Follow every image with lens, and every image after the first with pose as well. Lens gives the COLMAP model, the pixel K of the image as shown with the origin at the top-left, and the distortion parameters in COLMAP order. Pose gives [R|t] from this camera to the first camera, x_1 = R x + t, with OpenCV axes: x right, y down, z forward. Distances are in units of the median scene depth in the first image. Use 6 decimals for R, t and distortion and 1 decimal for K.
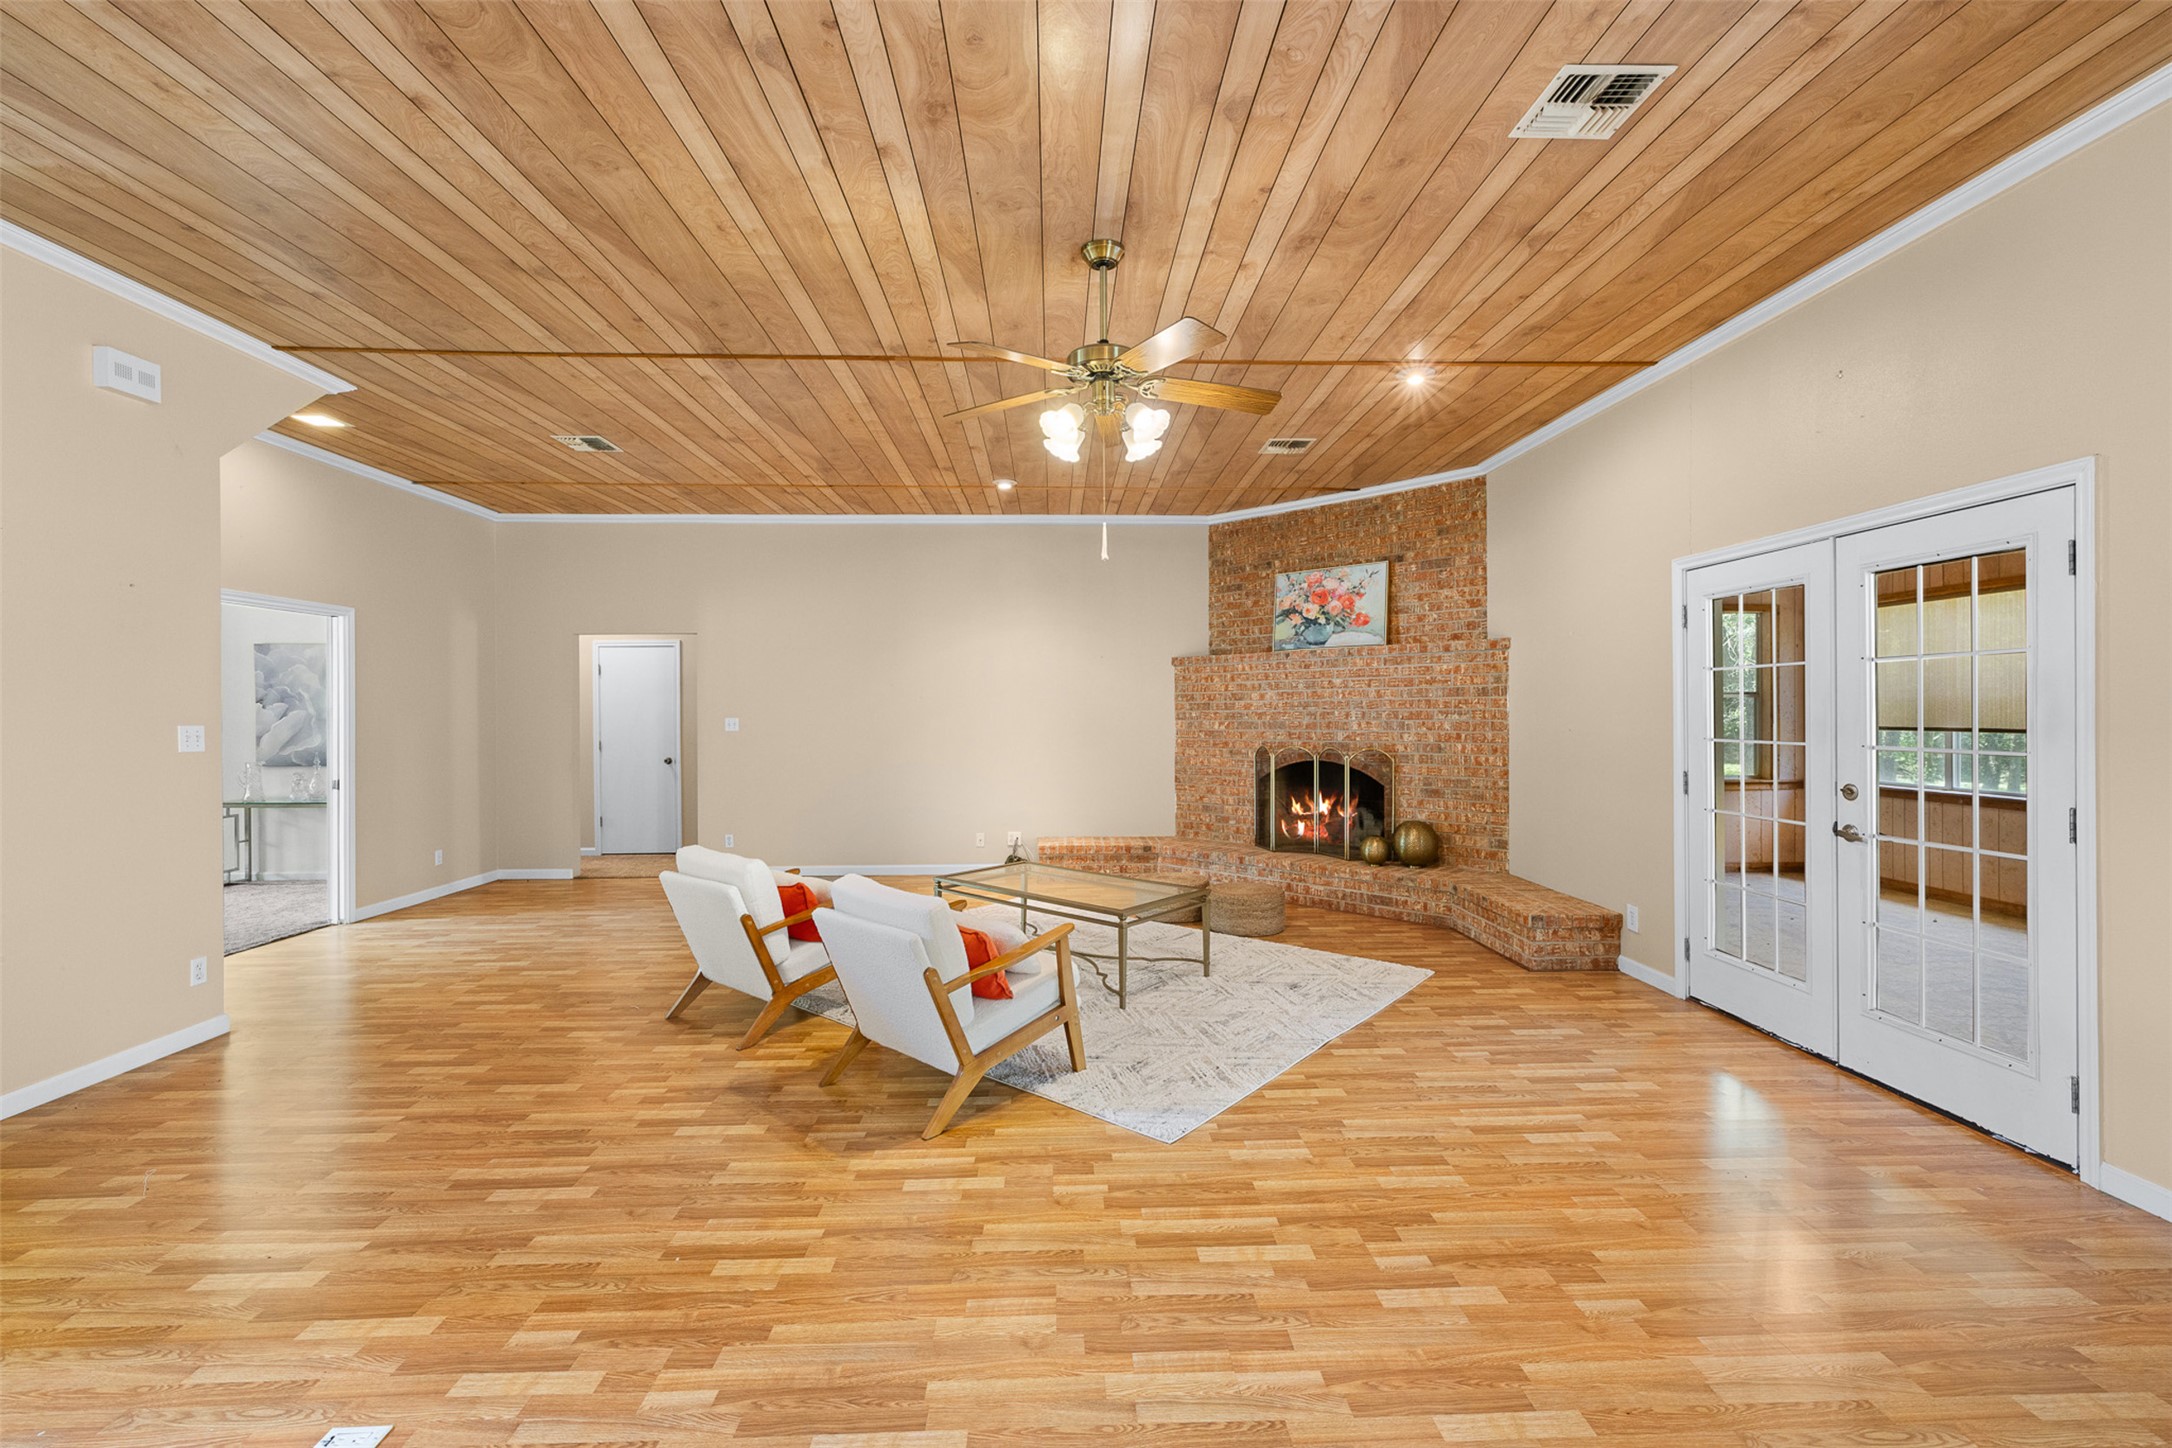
lens RADIAL K [[896.4, 0, 1068.7], [0, 896.4, 713.2], [0, 0, 1]] dist [0.001504, -0.000198]
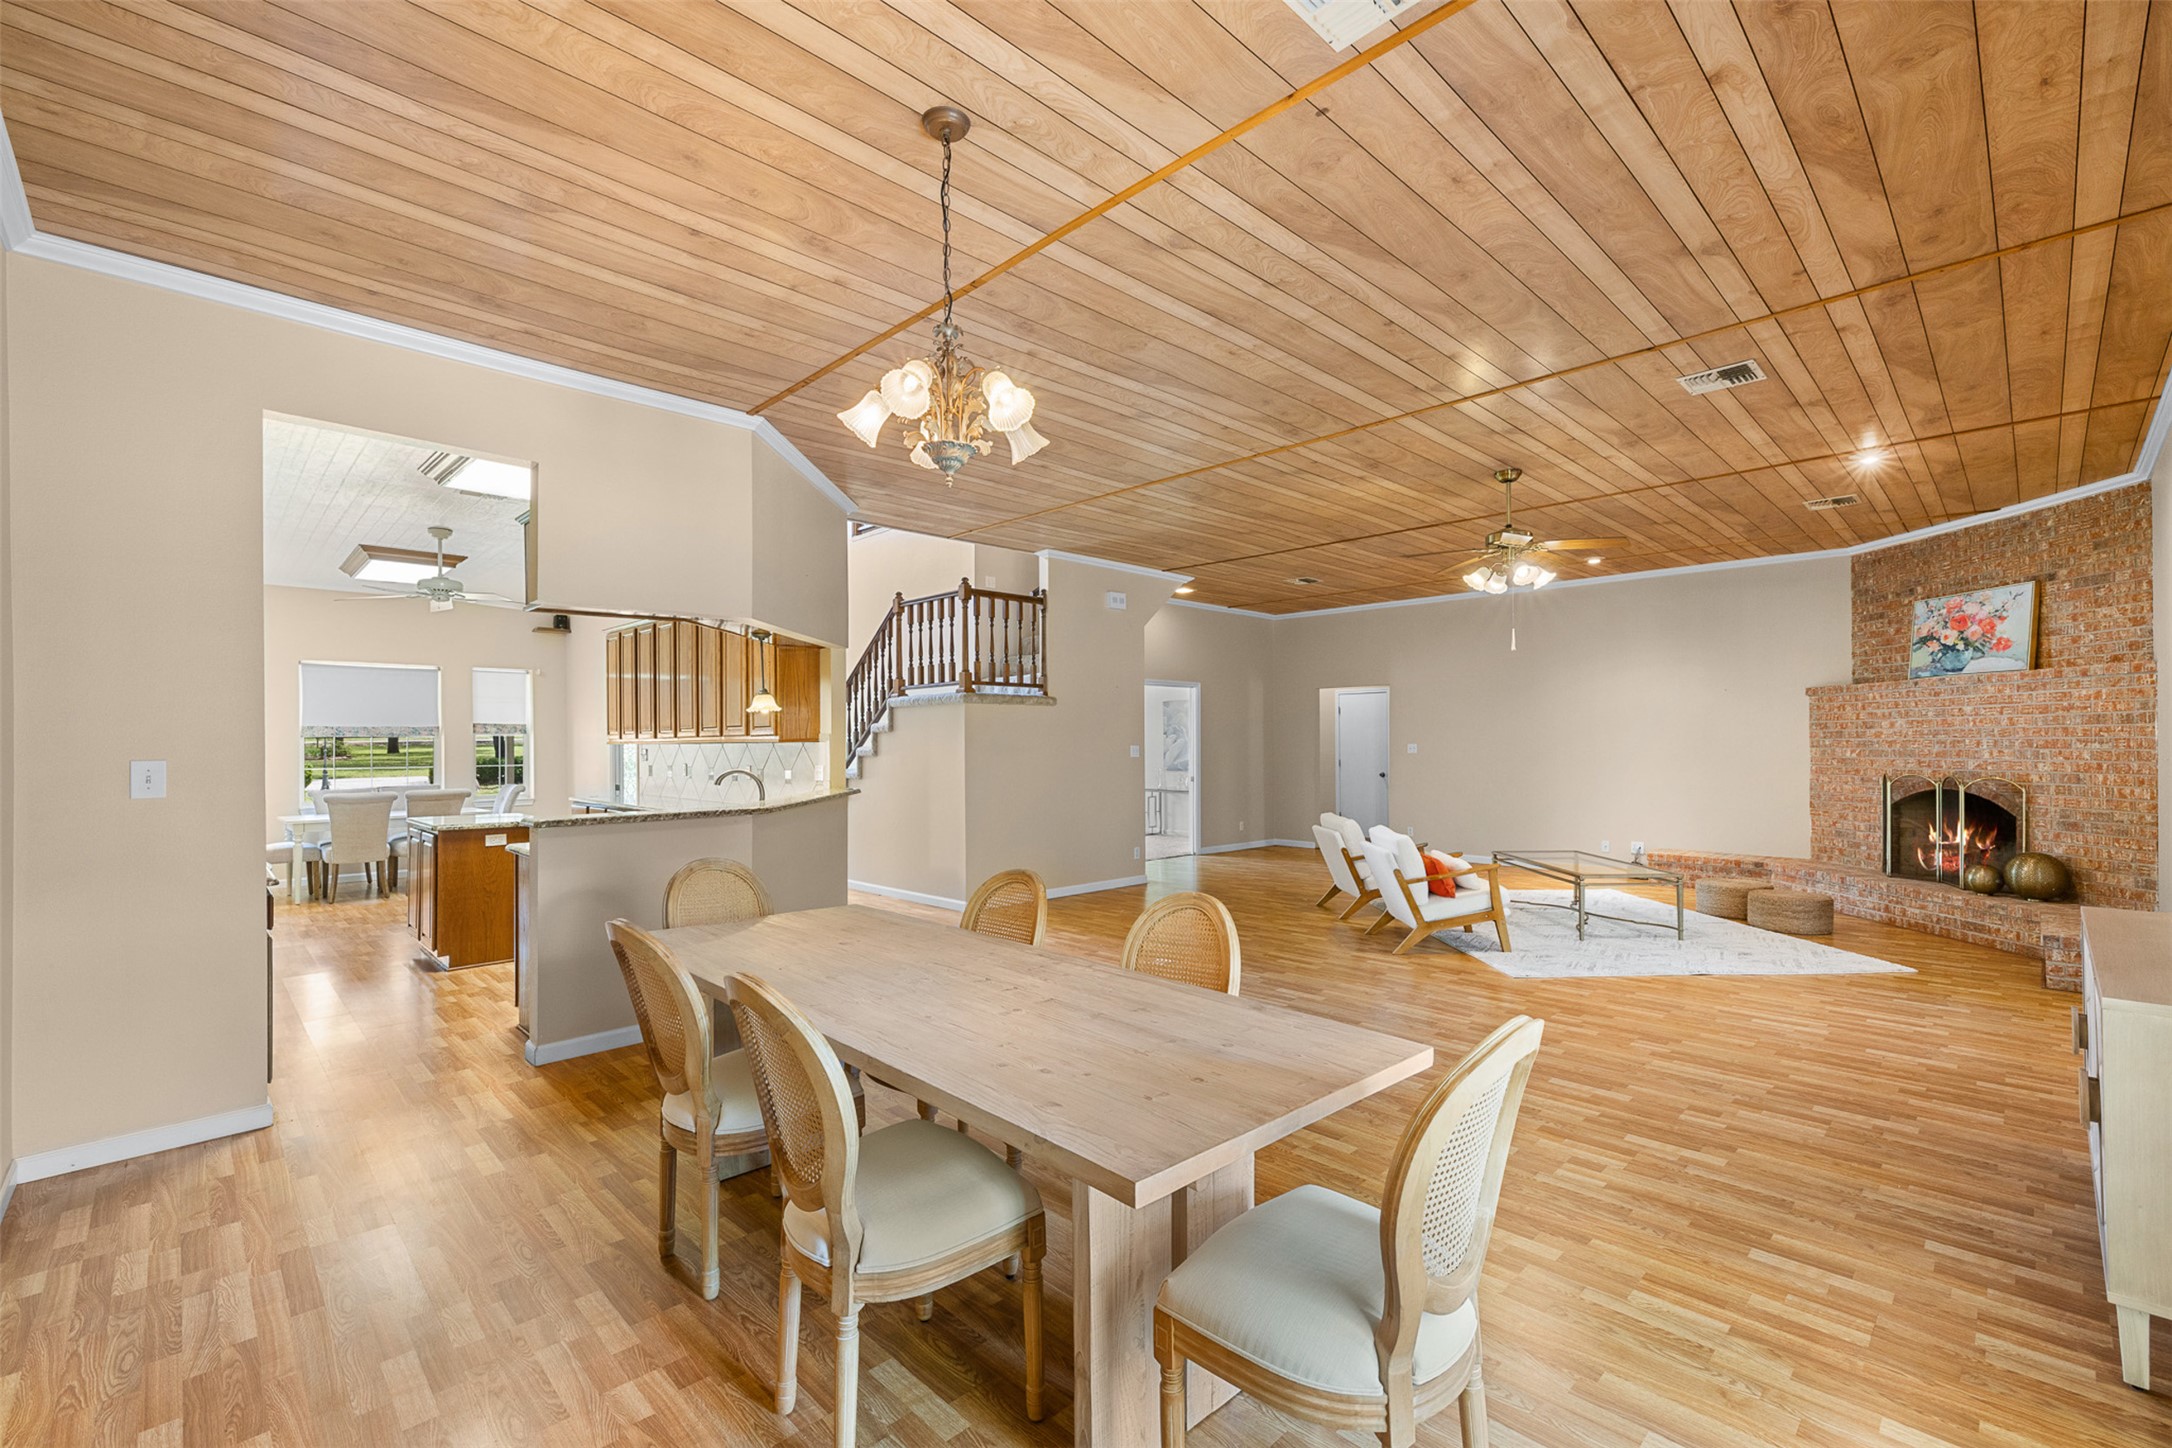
lens RADIAL K [[896.4, 0, 1092.8], [0, 896.4, 738.5], [0, 0, 1]] dist [0.001504, -0.000198]
pose [[0.674919, 0.000008, -0.737892, 0.394311], [-0.001785, 0.999997, -0.001623, -0.000068], [0.737890, 0.002412, 0.674917, -0.385069]]
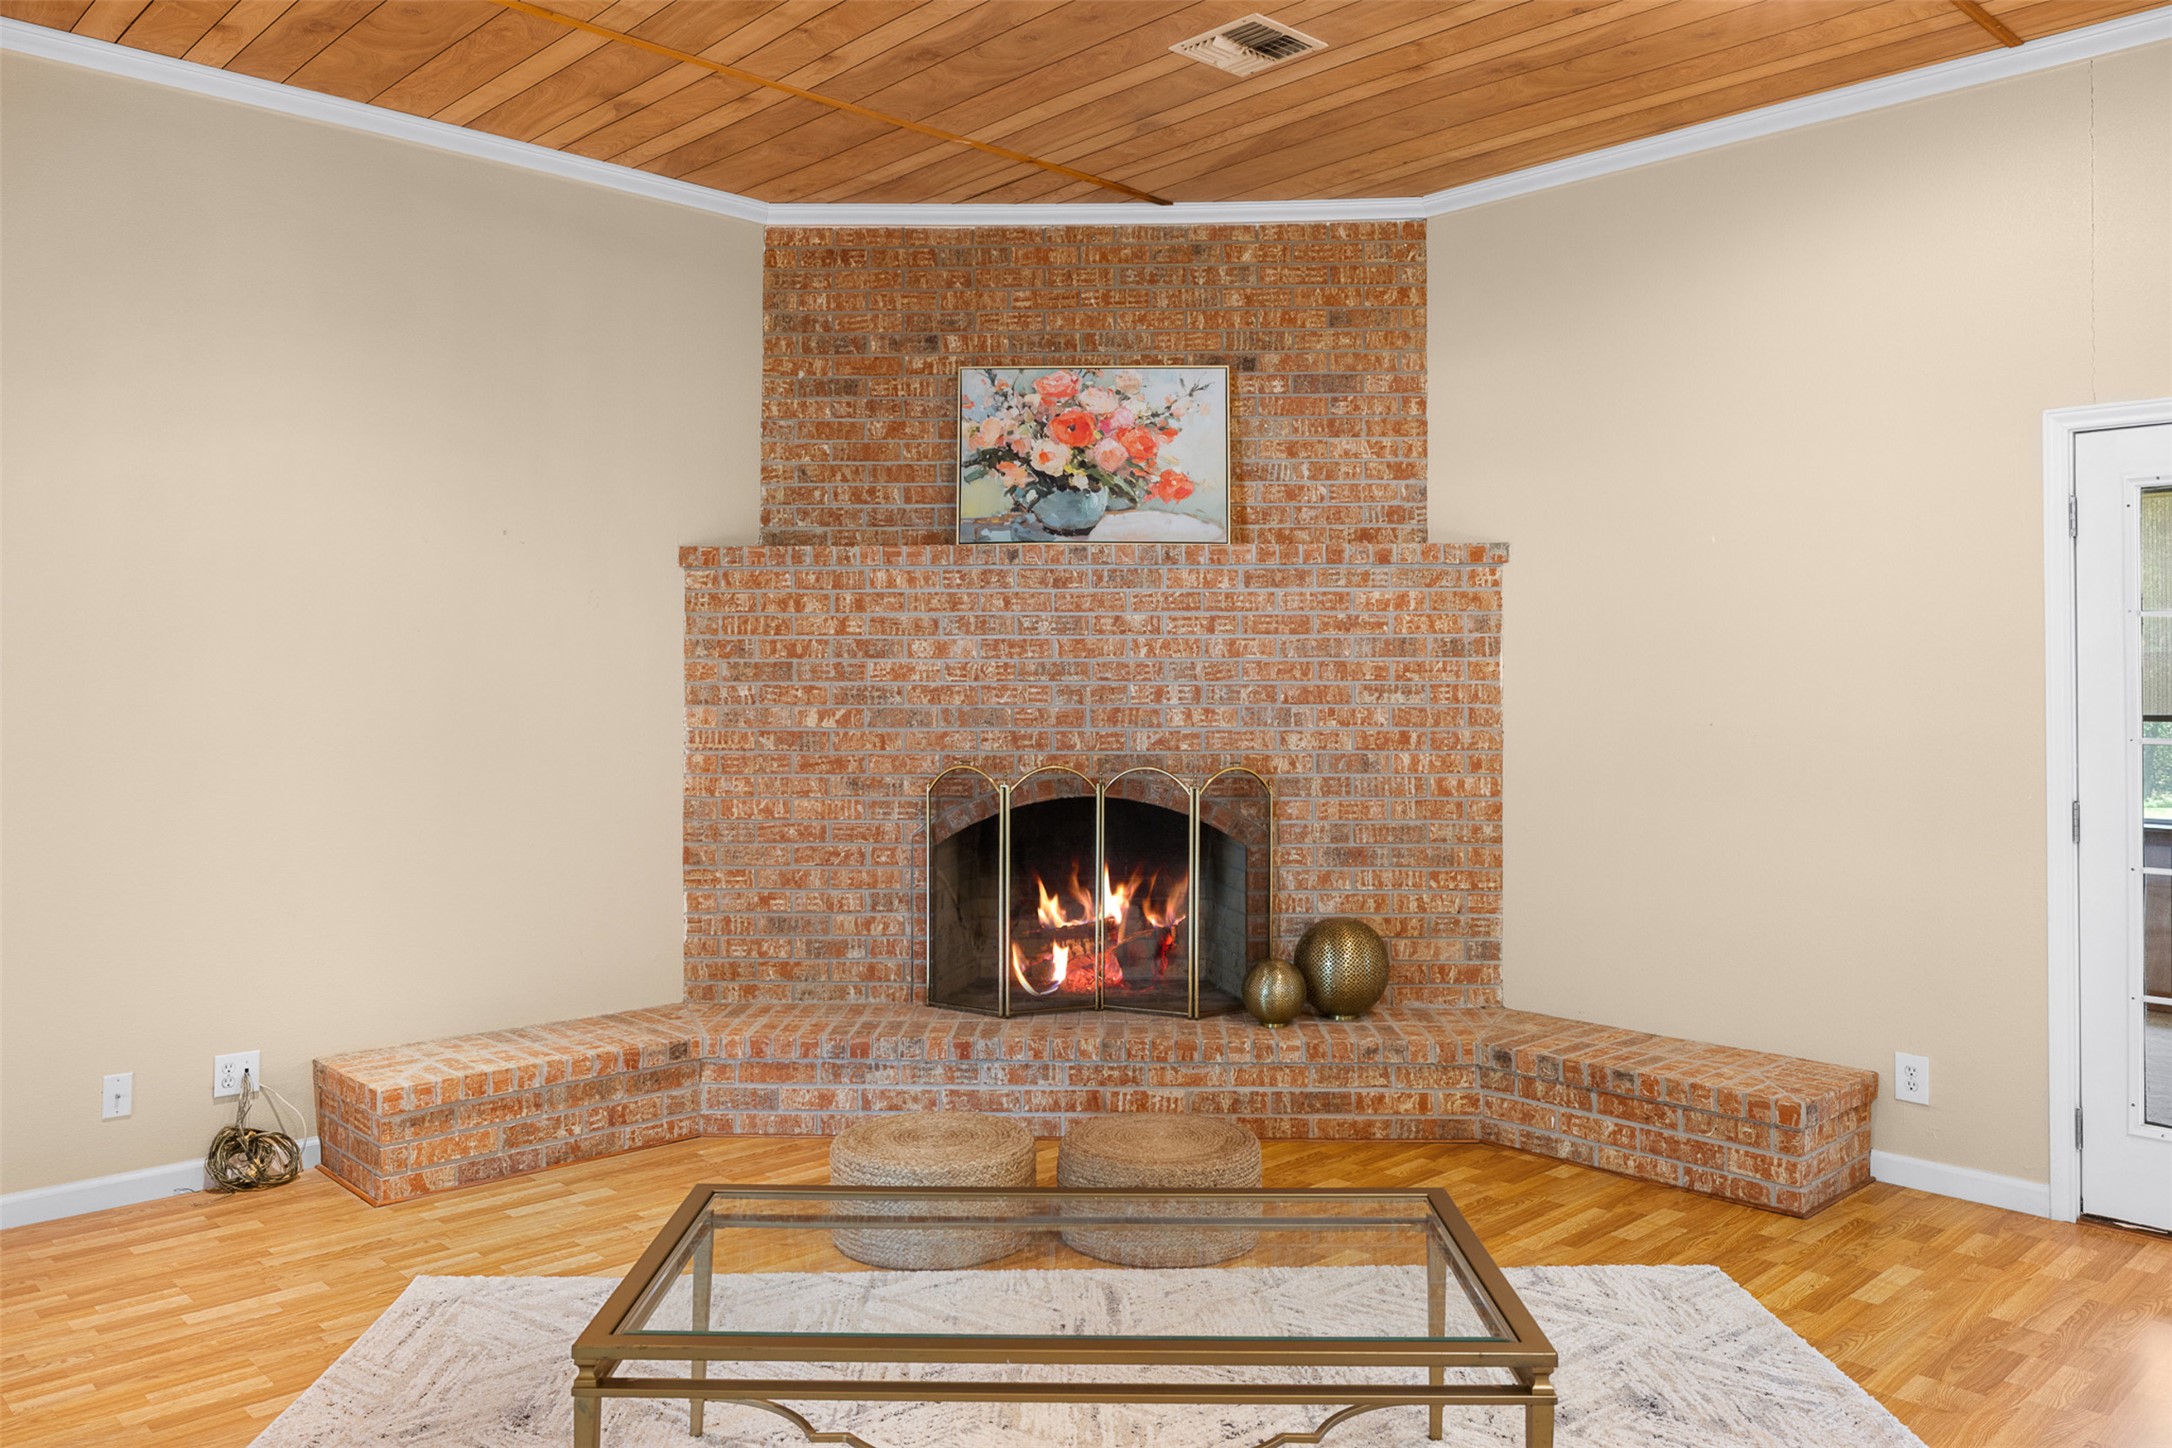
lens RADIAL K [[1585.2, 0, 1034.1], [0, 1585.2, 659.3], [0, 0, 1]] dist [-0.006172, 0.003318]
pose [[0.746142, 0.015012, 0.665618, -0.277514], [-0.003642, 0.999823, -0.018467, -0.000401], [-0.665777, 0.011355, 0.746064, 0.461427]]
